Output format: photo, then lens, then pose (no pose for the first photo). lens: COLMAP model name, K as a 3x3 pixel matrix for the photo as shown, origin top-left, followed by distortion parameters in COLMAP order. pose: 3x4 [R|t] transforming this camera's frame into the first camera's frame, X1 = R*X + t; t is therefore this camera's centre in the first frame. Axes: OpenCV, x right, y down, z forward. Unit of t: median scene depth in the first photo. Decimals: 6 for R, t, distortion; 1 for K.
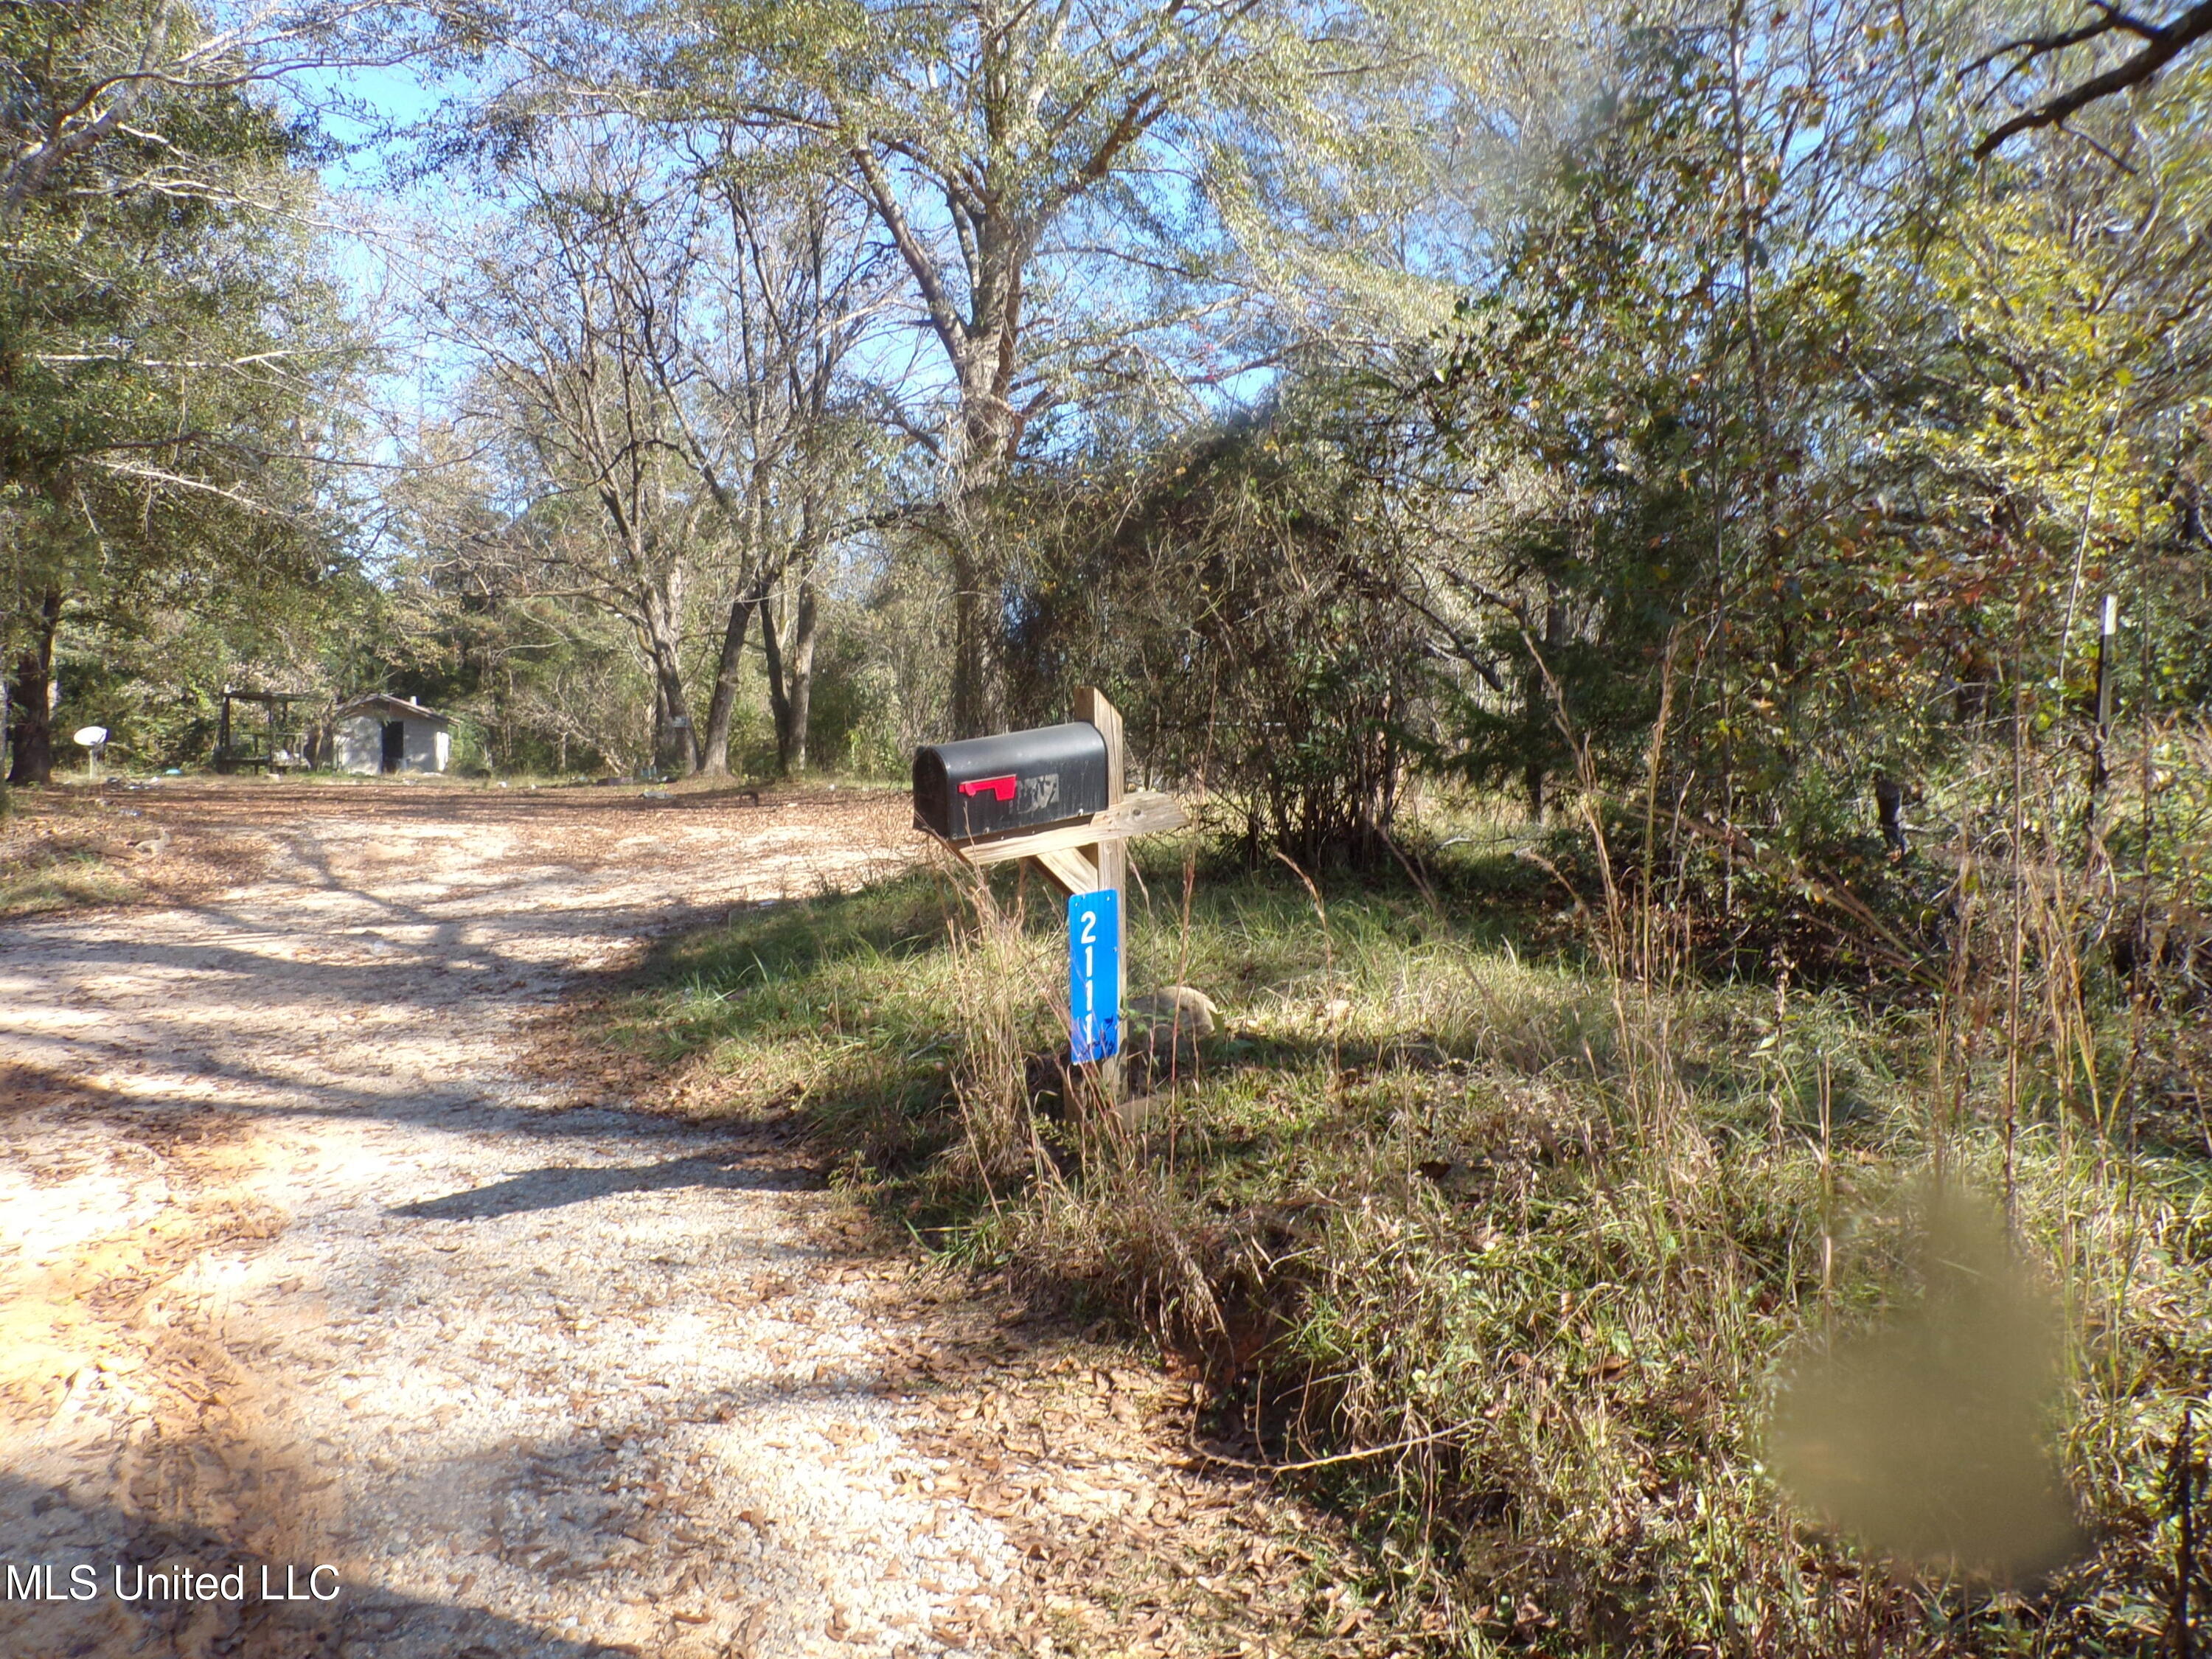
lens RADIAL K [[1752.1, 0, 1106.0], [0, 1752.1, 829.5], [0, 0, 1]] dist [0.001039, 0.000179]
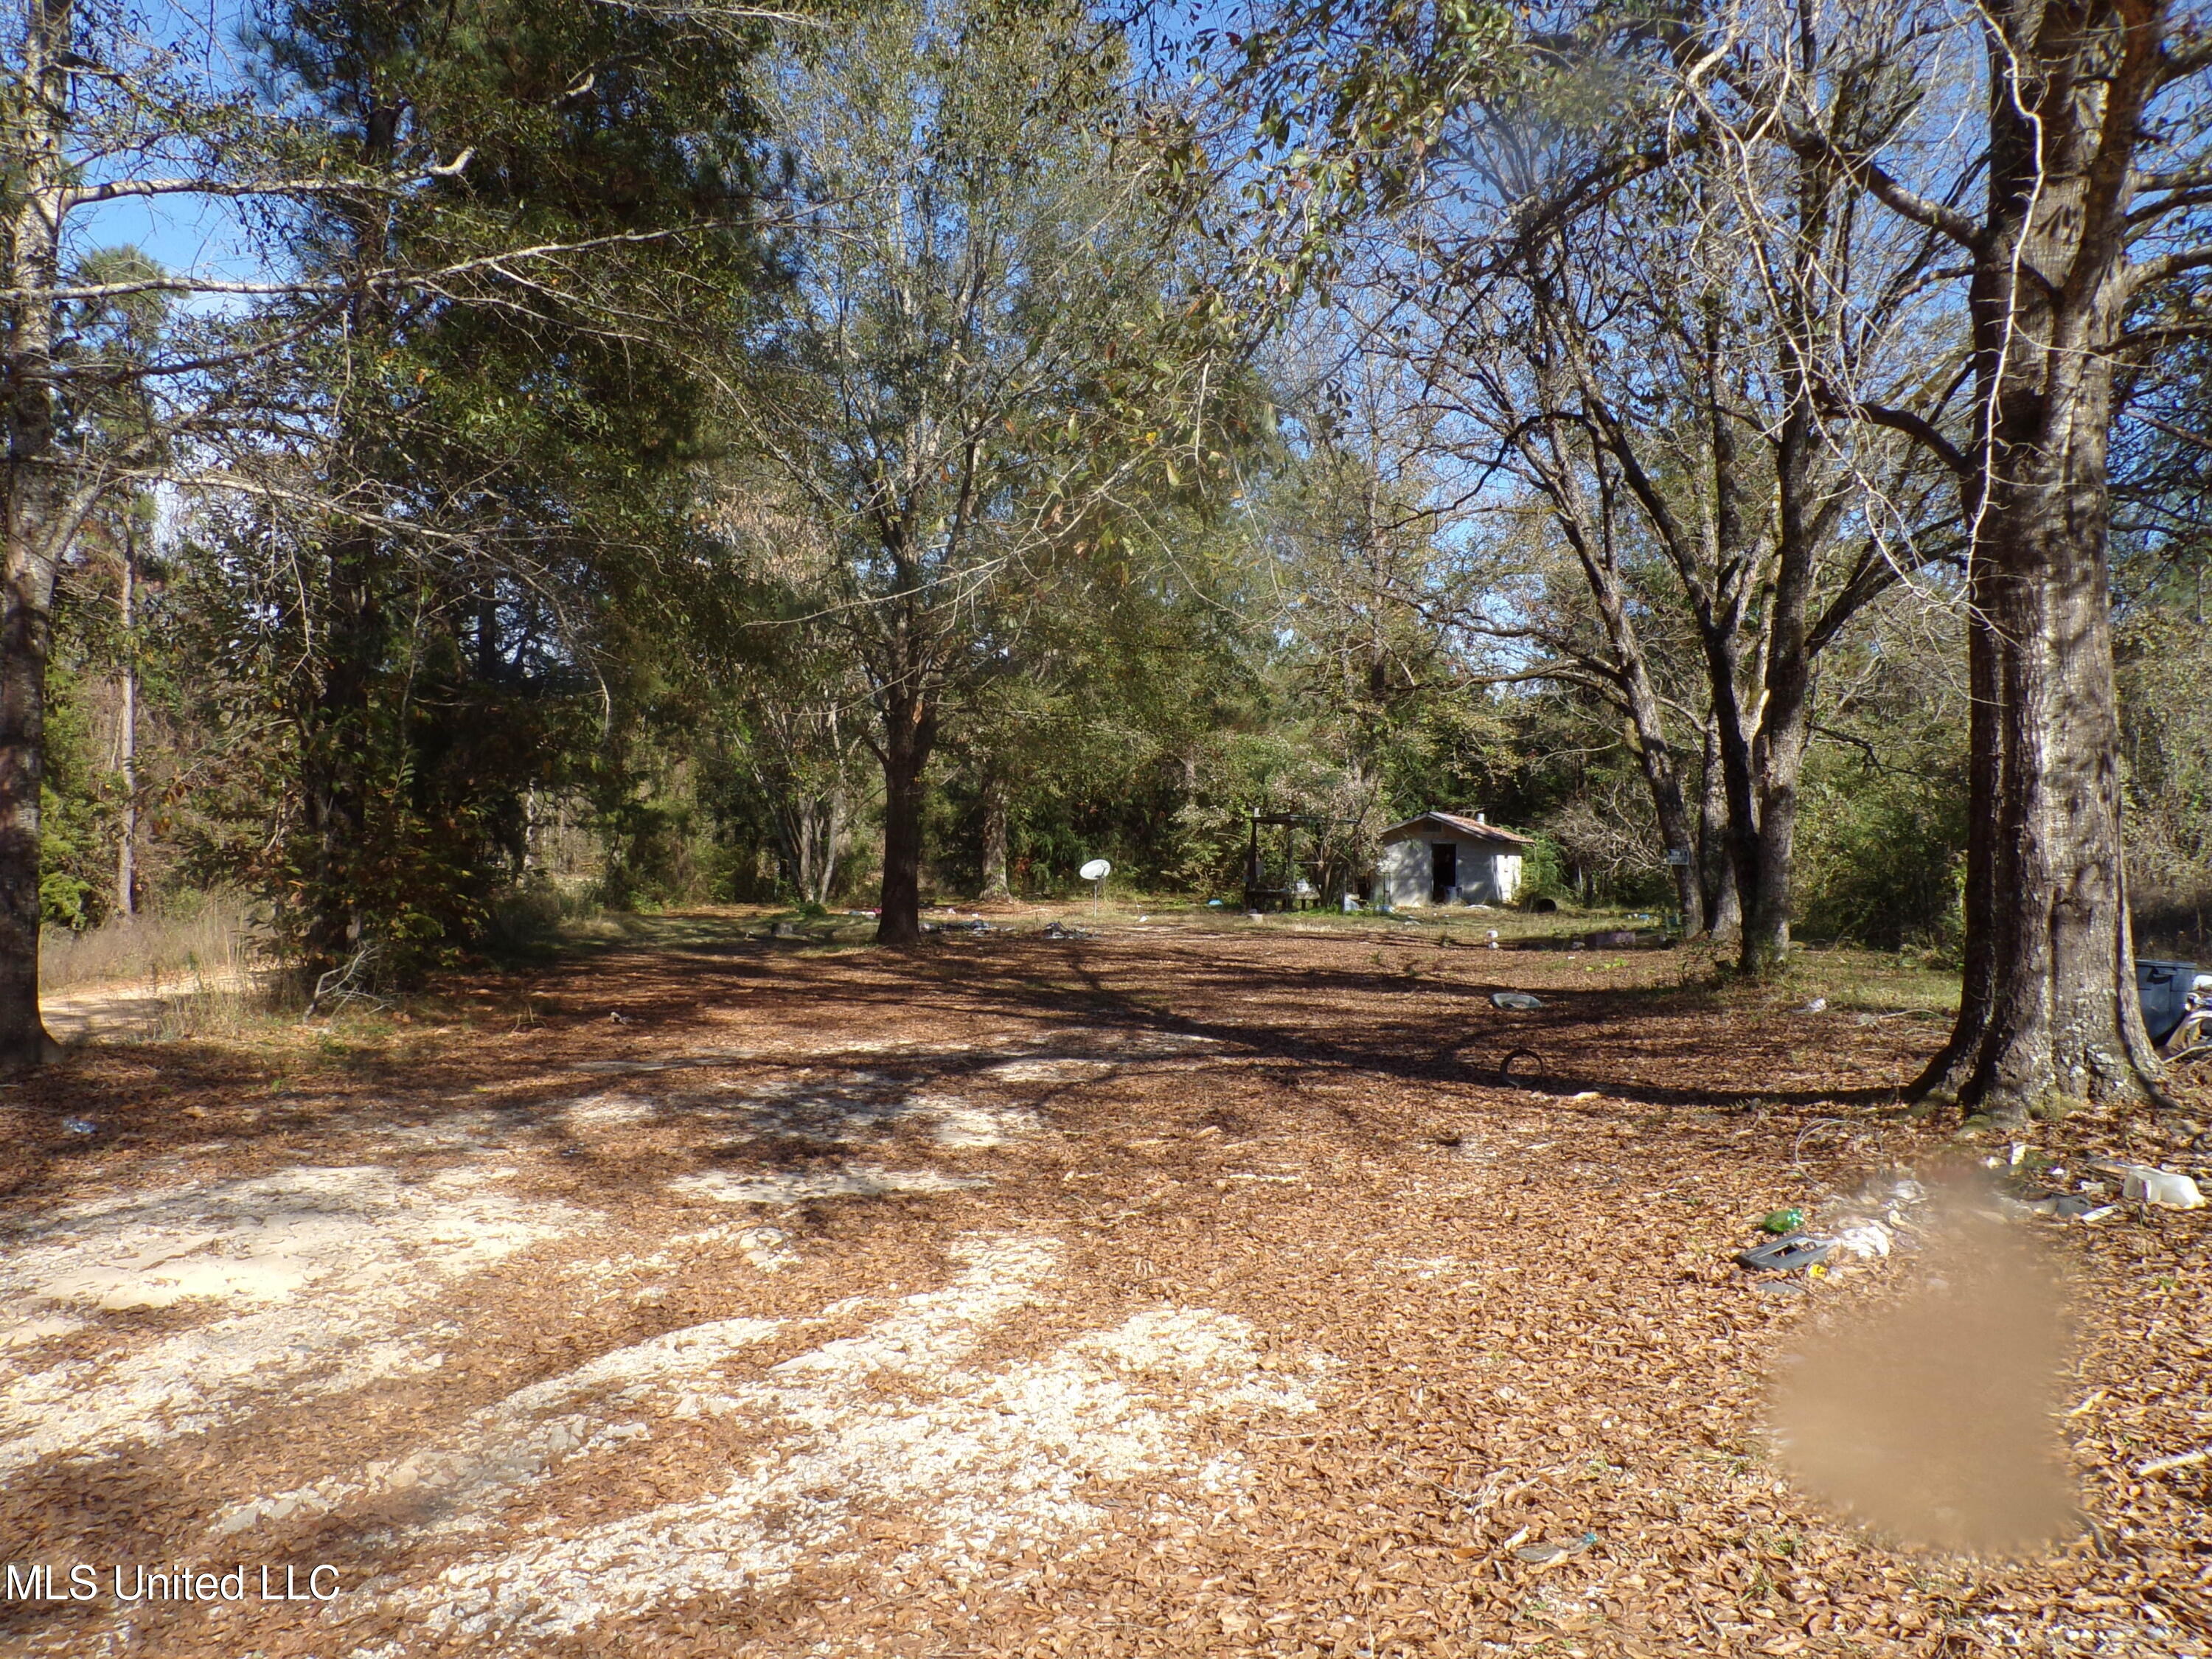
lens RADIAL K [[1752.1, 0, 1106.0], [0, 1752.1, 829.5], [0, 0, 1]] dist [0.001039, 0.000179]
pose [[0.779303, -0.013717, -0.626498, 0.002702], [-0.022932, 0.998466, -0.050386, -0.022428], [0.626228, 0.053633, 0.777793, 0.230313]]
